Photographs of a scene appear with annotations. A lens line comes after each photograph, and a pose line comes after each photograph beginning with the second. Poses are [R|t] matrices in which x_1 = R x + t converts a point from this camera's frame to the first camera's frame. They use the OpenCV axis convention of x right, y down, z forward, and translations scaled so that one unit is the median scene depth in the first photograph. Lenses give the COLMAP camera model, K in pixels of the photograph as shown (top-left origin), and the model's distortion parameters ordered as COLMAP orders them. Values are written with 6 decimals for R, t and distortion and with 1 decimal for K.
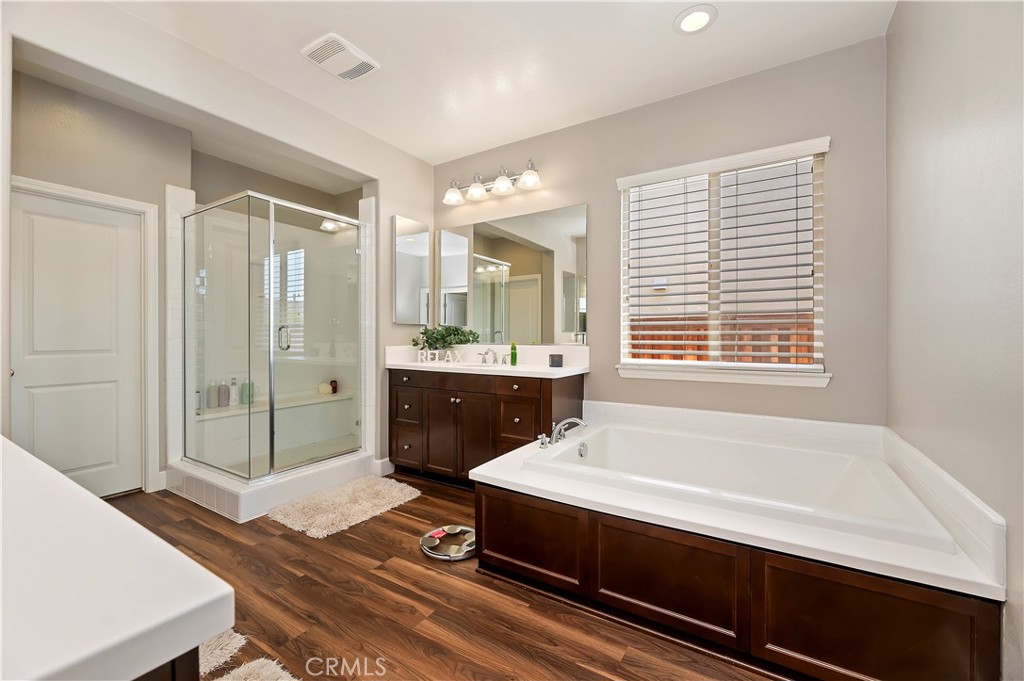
lens RADIAL K [[417.7, 0, 508.1], [0, 417.7, 336.2], [0, 0, 1]] dist [-0.004463, 0.000177]
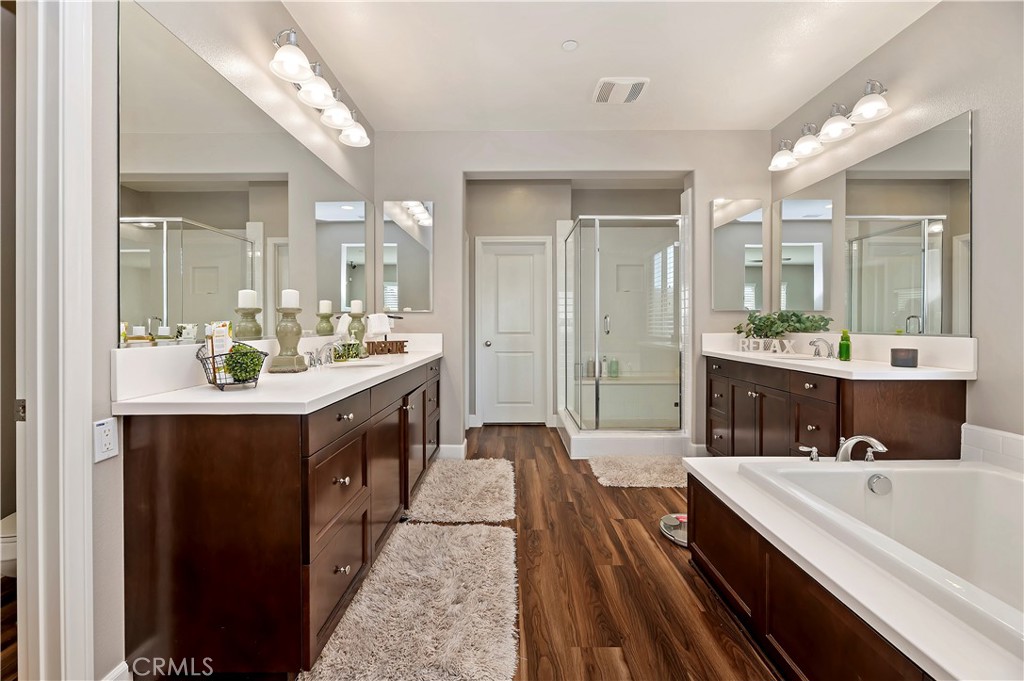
lens RADIAL K [[417.7, 0, 507.7], [0, 417.7, 325.3], [0, 0, 1]] dist [-0.004463, 0.000177]
pose [[0.522538, 0.000466, -0.852616, 0.396018], [0.002366, 0.999995, 0.001997, 0.002271], [0.852613, -0.003061, 0.522534, 0.090855]]
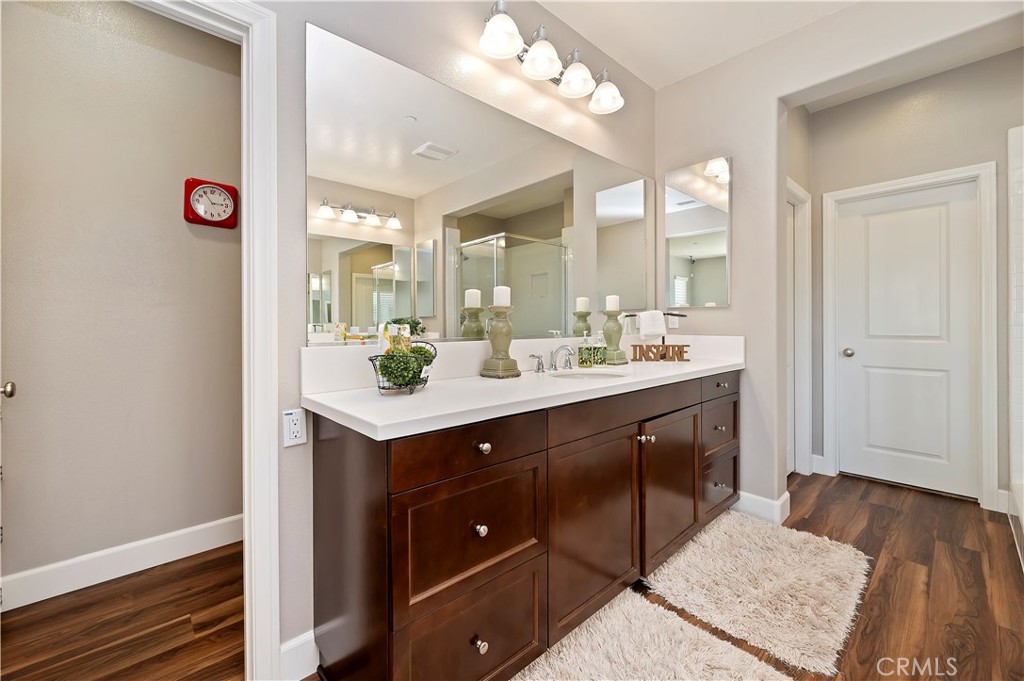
lens RADIAL K [[417.7, 0, 509.8], [0, 417.7, 324.6], [0, 0, 1]] dist [-0.004463, 0.000177]
pose [[-0.261844, 0.000426, -0.965110, 0.214059], [0.005261, 0.999986, -0.000986, 0.001838], [0.965096, -0.005336, -0.261843, 0.332391]]
